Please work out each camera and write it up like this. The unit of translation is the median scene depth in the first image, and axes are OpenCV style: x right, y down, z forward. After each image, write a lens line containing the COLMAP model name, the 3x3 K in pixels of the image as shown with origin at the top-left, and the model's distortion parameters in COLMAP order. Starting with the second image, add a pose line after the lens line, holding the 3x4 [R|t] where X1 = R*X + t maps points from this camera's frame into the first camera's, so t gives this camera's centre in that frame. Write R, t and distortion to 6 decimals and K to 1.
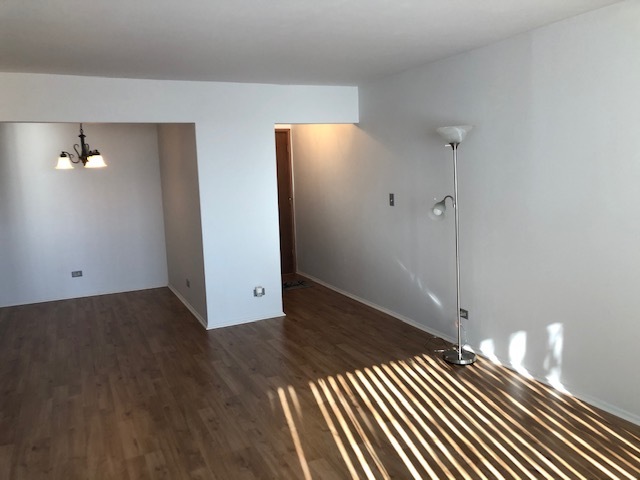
lens RADIAL K [[517.1, 0, 320.0], [0, 517.1, 240.0], [0, 0, 1]] dist [-0.003323, -0.001908]
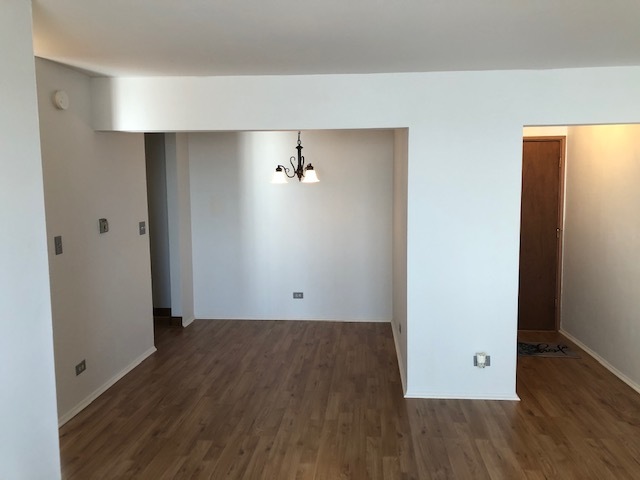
lens RADIAL K [[519.9, 0, 320.0], [0, 519.9, 240.0], [0, 0, 1]] dist [0.058226, -0.071480]
pose [[0.850036, 0.077641, -0.520971, 0.057168], [-0.091478, 0.995807, -0.000853, -0.044523], [0.518720, 0.048382, 0.853574, 0.255310]]
